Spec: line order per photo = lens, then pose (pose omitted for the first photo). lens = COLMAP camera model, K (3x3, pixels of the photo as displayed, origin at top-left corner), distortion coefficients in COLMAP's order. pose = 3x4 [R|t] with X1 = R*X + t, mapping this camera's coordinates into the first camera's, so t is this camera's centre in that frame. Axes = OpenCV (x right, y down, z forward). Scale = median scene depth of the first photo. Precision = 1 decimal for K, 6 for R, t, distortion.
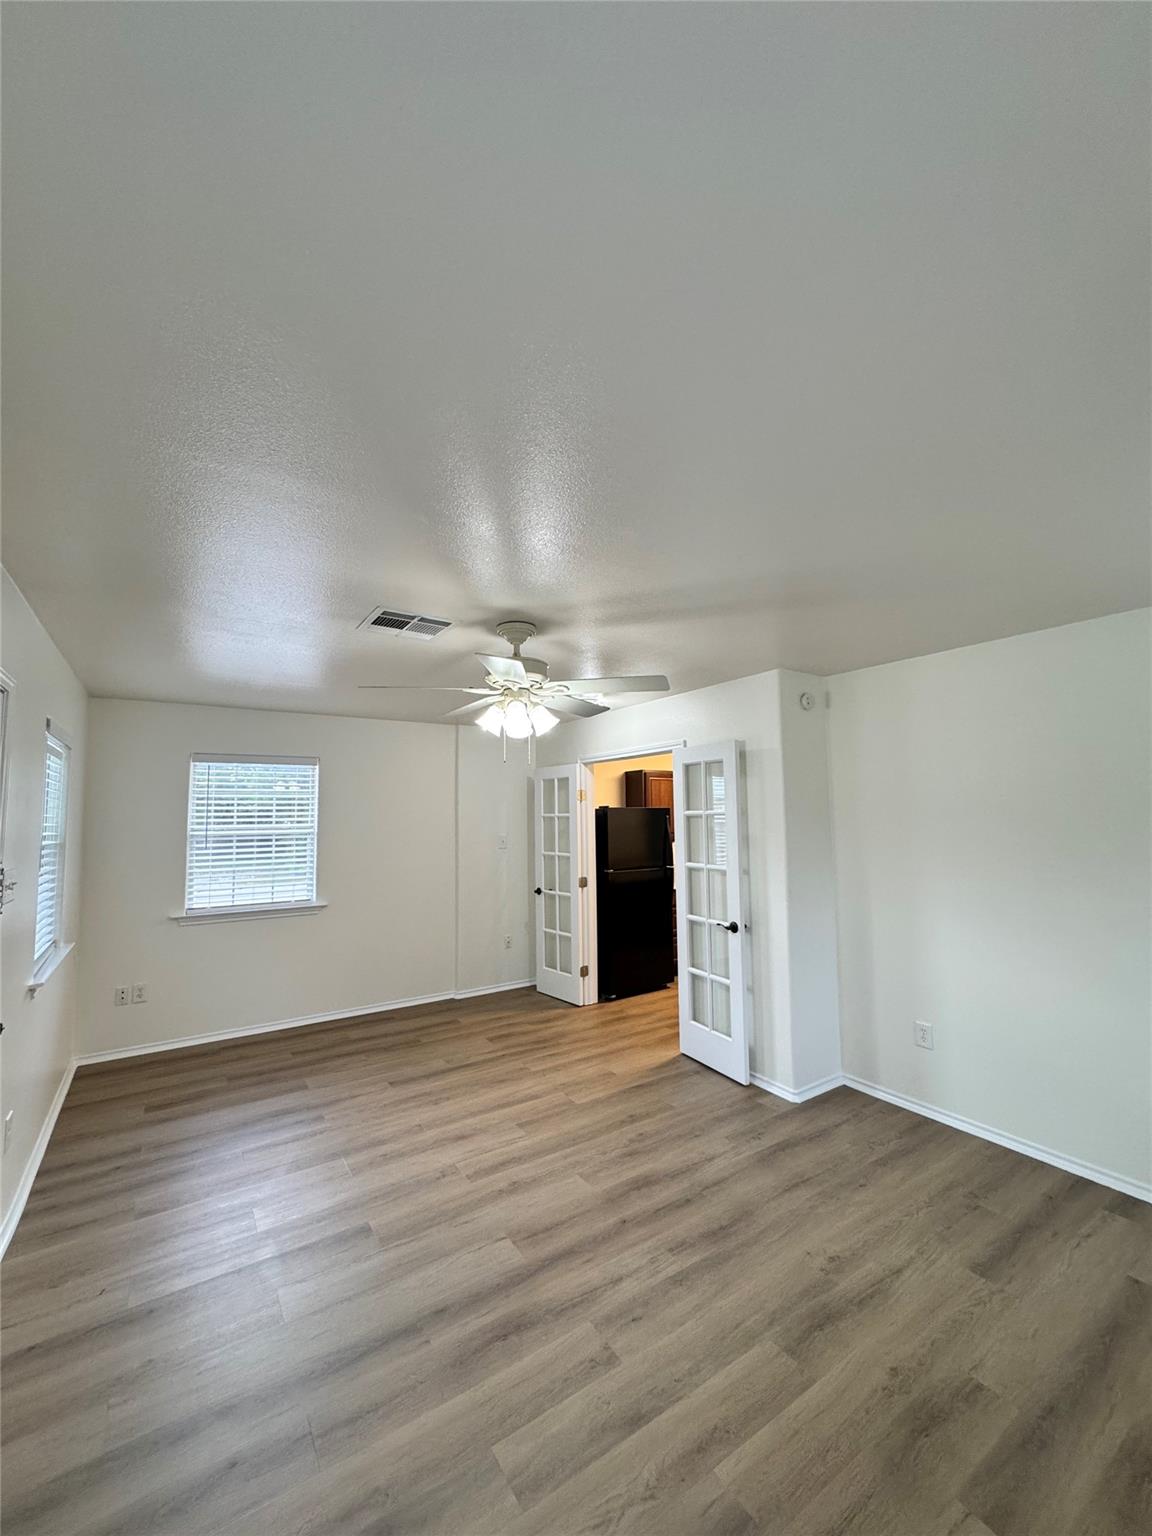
lens RADIAL K [[614.8, 0, 576.0], [0, 614.8, 768.0], [0, 0, 1]] dist [-0.004993, 0.000879]
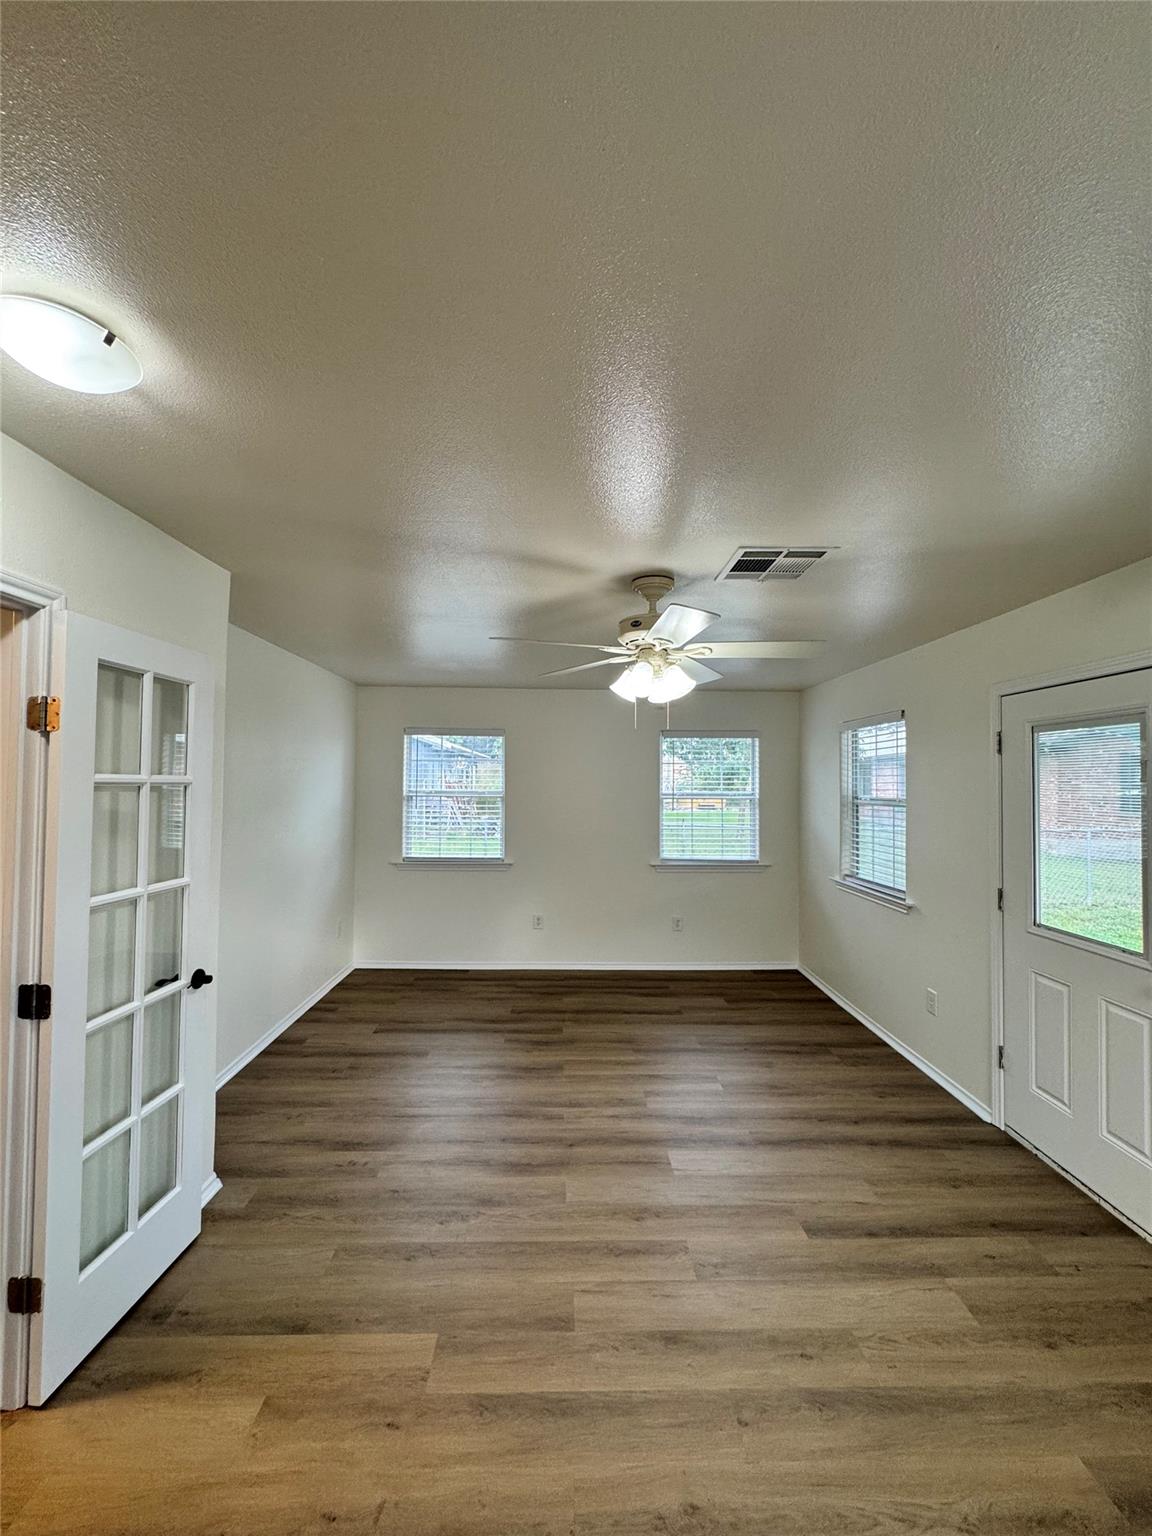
lens RADIAL K [[614.8, 0, 576.0], [0, 614.8, 768.0], [0, 0, 1]] dist [-0.004993, 0.000879]
pose [[-0.846534, 0.016176, 0.532089, -0.379025], [-0.041085, 0.994572, -0.095600, 0.110037], [-0.530747, -0.102789, -0.841274, 1.411339]]
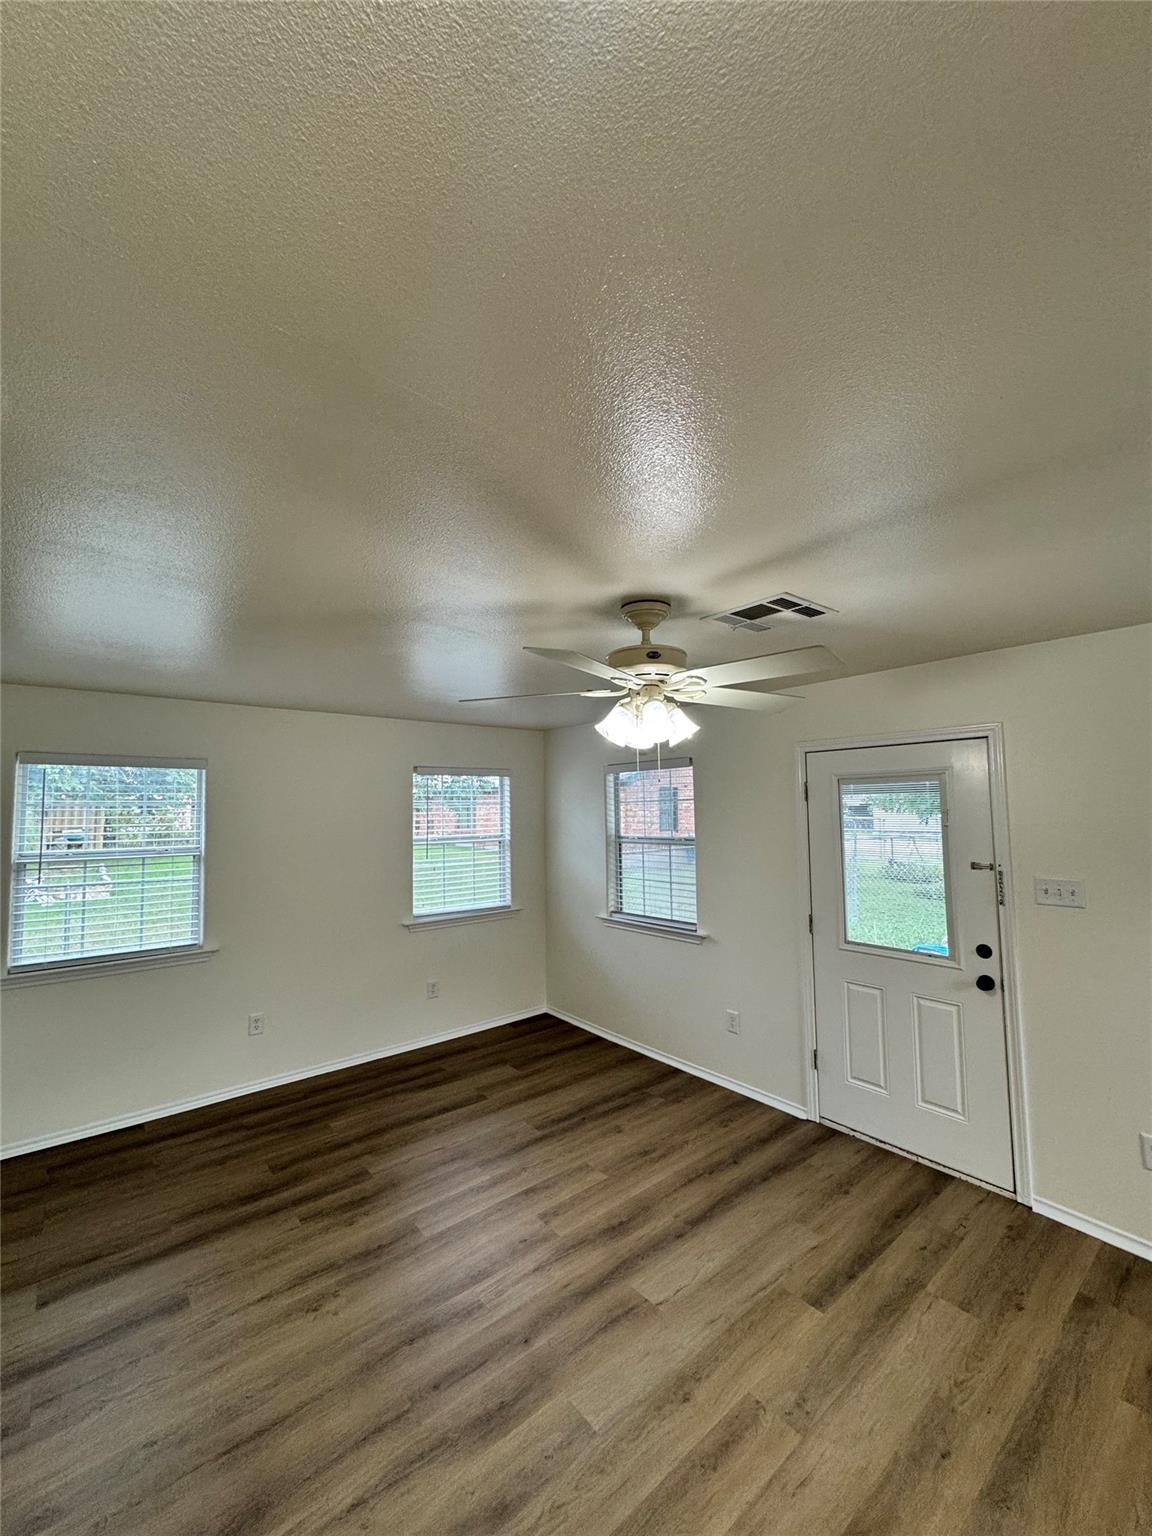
lens RADIAL K [[614.8, 0, 576.0], [0, 614.8, 768.0], [0, 0, 1]] dist [-0.004993, 0.000879]
pose [[-0.994265, 0.016445, -0.105671, 0.060843], [0.031694, 0.989027, -0.144297, 0.066275], [0.102138, -0.146819, -0.983876, 1.355896]]
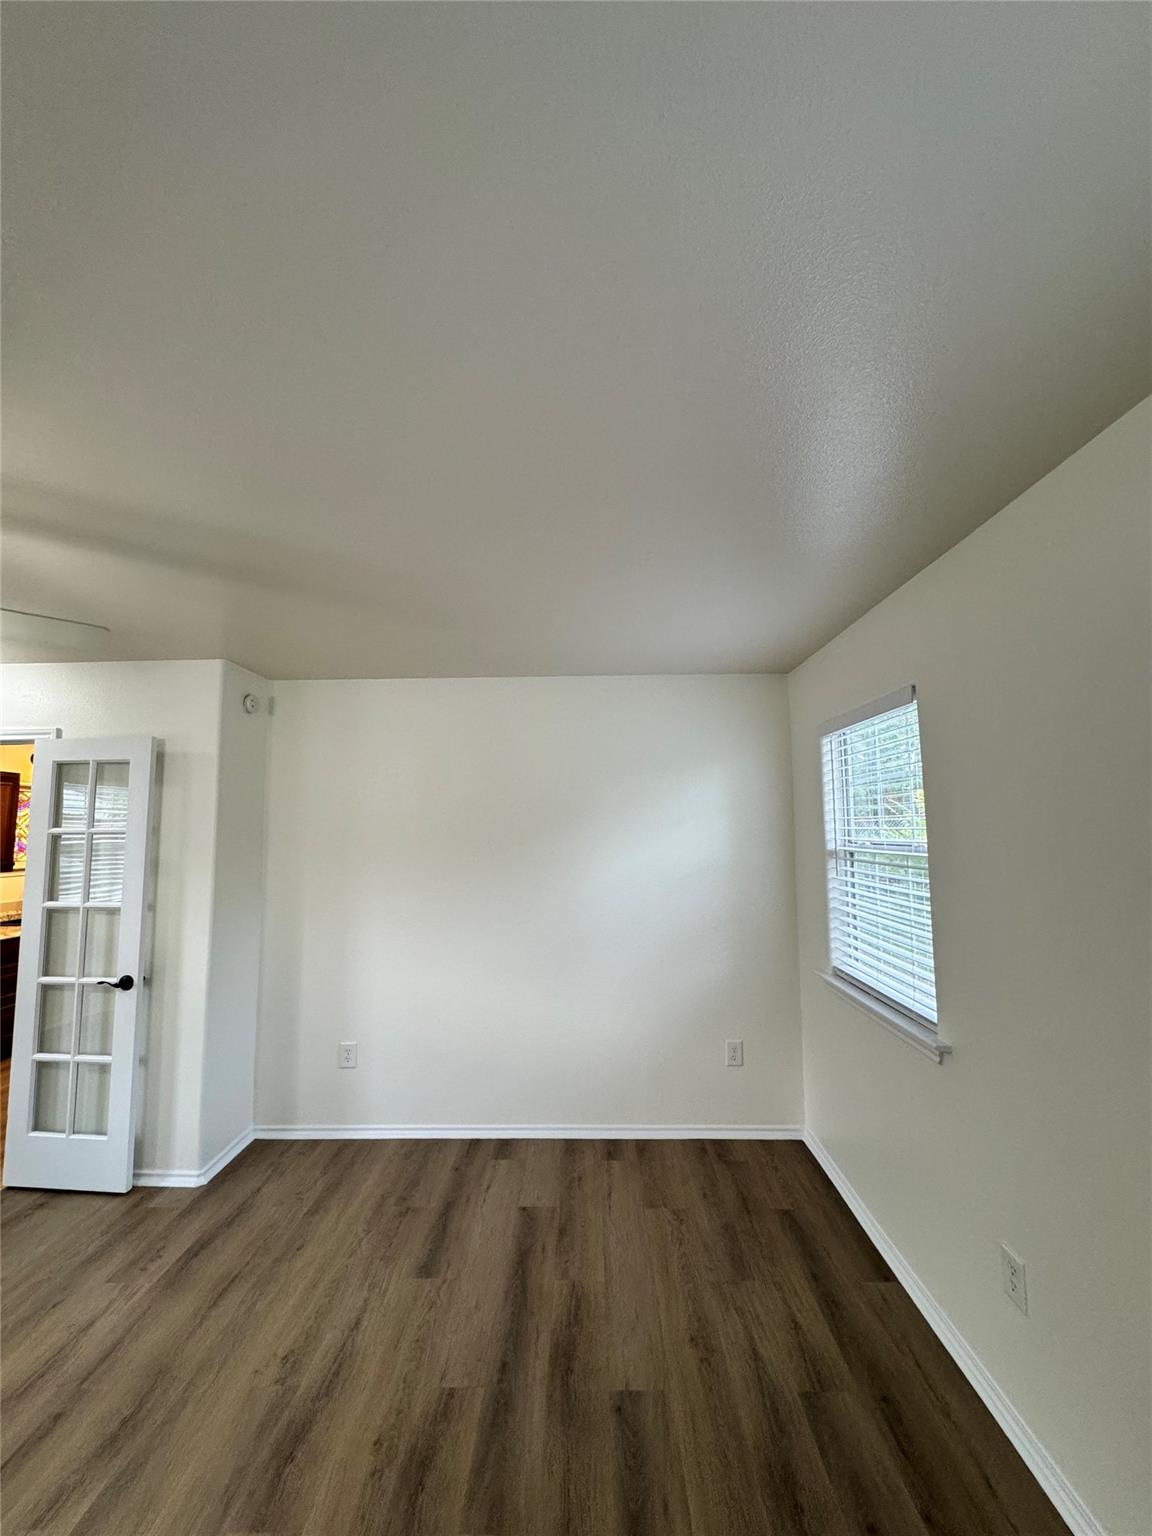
lens RADIAL K [[614.8, 0, 576.0], [0, 614.8, 768.0], [0, 0, 1]] dist [-0.004993, 0.000879]
pose [[0.567433, 0.086519, 0.818862, -0.074378], [-0.060418, 0.996159, -0.063385, 0.011117], [-0.821200, -0.013507, 0.570480, 0.127143]]
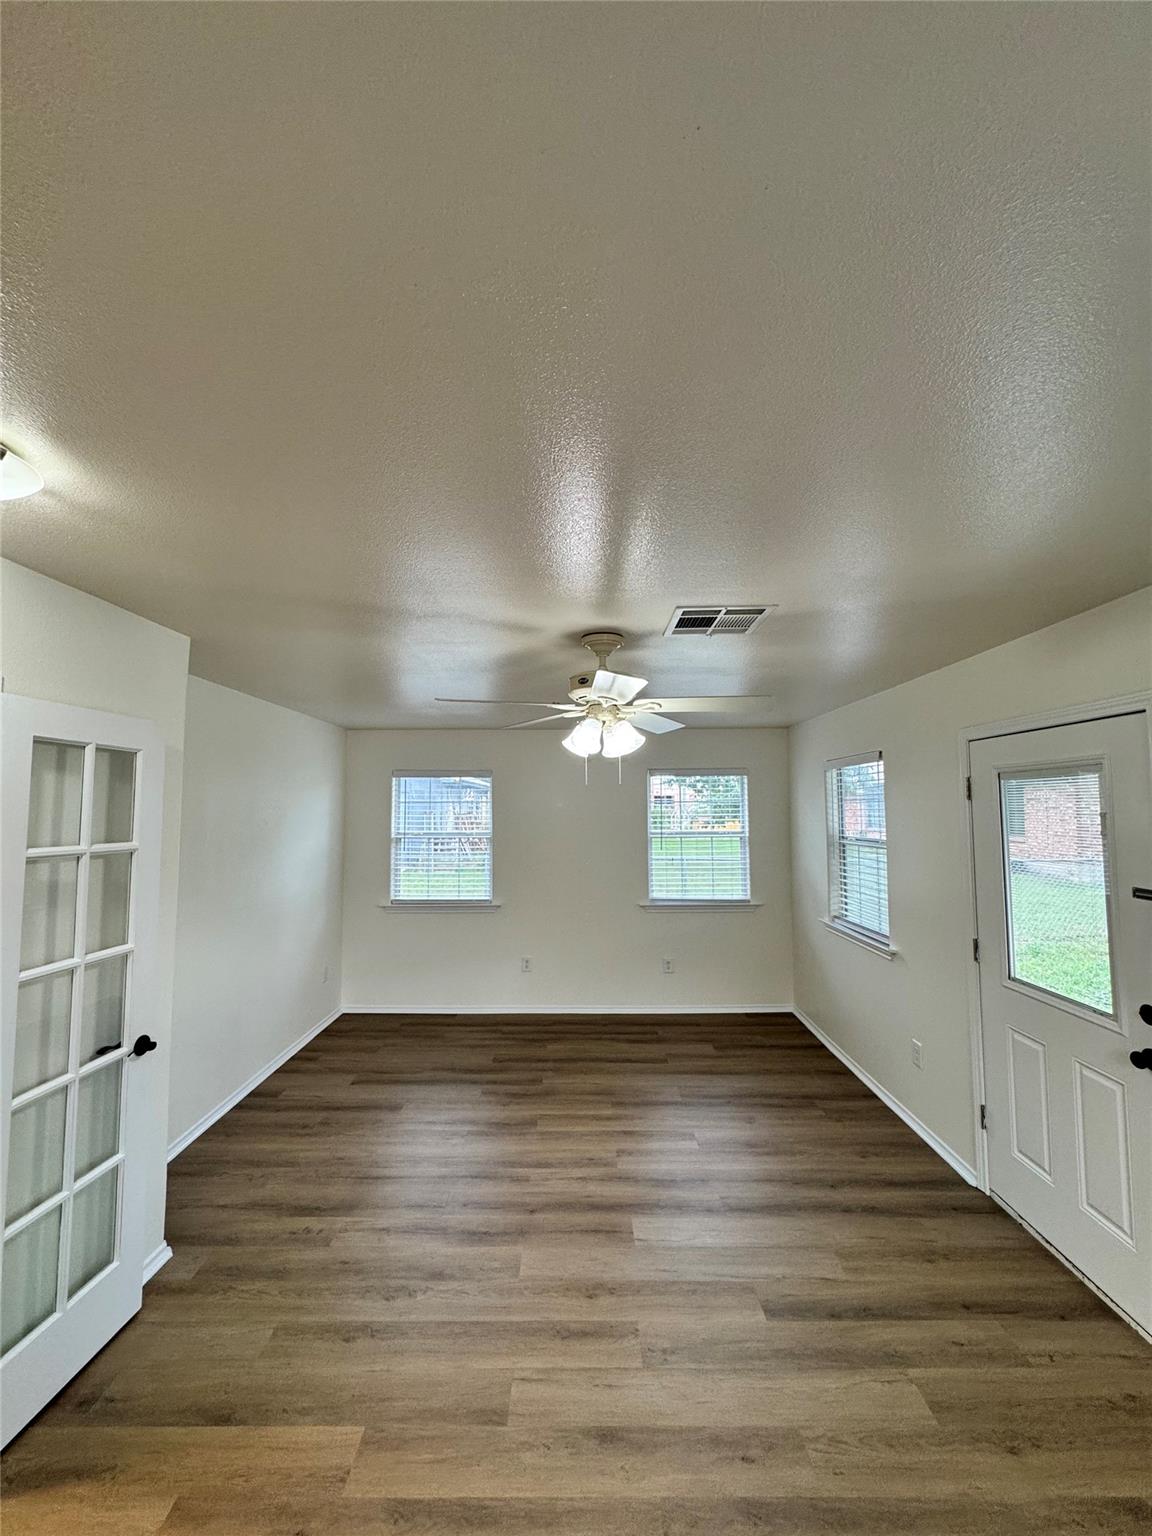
lens RADIAL K [[614.8, 0, 576.0], [0, 614.8, 768.0], [0, 0, 1]] dist [-0.004993, 0.000879]
pose [[-0.831510, 0.051066, 0.553158, -0.442549], [-0.030580, 0.990048, -0.137367, 0.073067], [-0.554667, -0.131137, -0.821673, 1.372903]]
